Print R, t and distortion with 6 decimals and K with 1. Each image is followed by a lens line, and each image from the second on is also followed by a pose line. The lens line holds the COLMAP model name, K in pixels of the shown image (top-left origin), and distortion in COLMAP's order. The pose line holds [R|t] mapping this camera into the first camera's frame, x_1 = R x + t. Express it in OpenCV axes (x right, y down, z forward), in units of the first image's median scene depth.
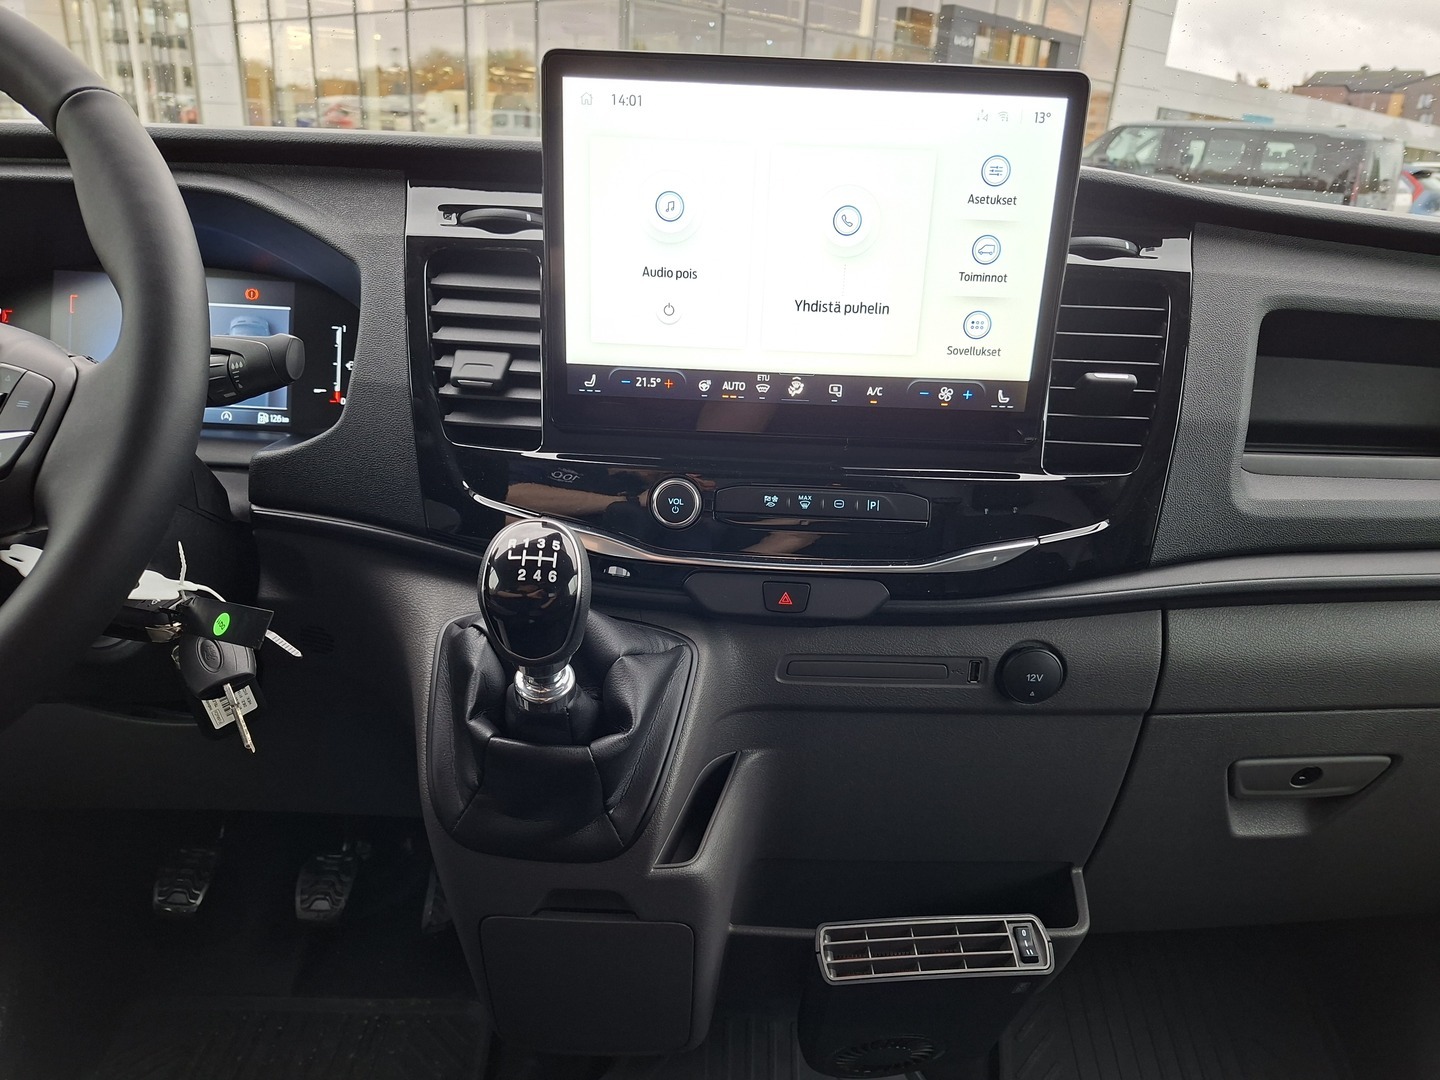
lens RADIAL K [[1005.0, 0, 714.6], [0, 1005.0, 543.8], [0, 0, 1]] dist [0.056097, -0.039668]
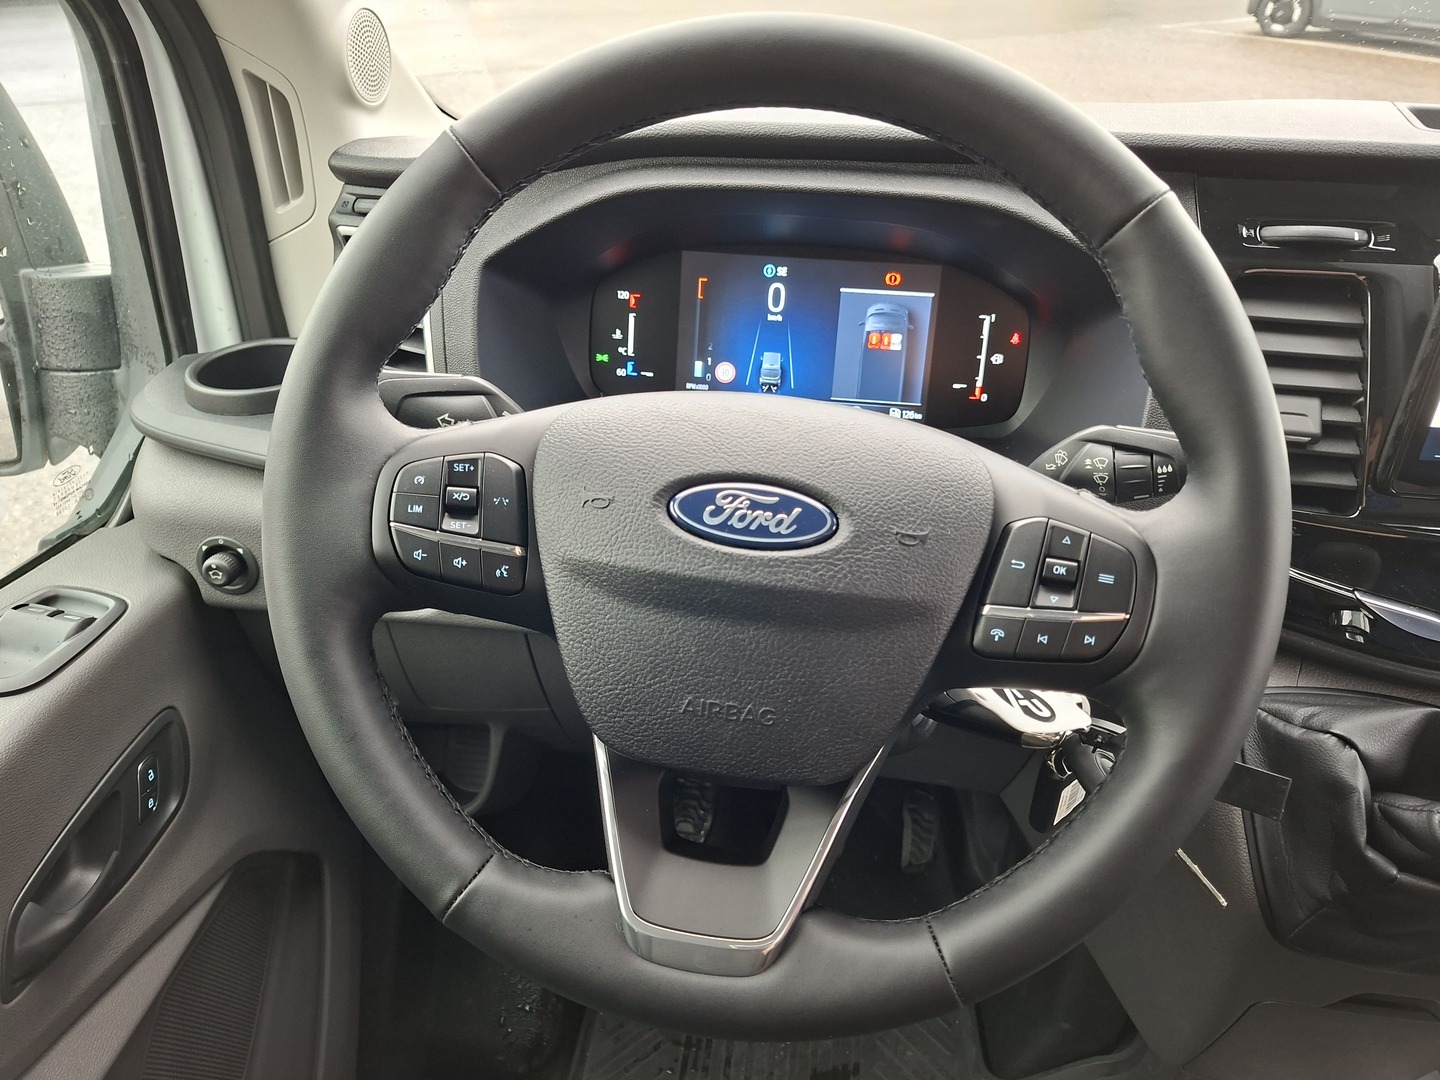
lens RADIAL K [[1005.0, 0, 722.5], [0, 1005.0, 545.4], [0, 0, 1]] dist [0.056097, -0.039668]
pose [[0.991442, 0.046650, -0.121927, -0.485893], [-0.023555, 0.982569, 0.184398, -0.173296], [0.128404, -0.179948, 0.975260, 0.041972]]
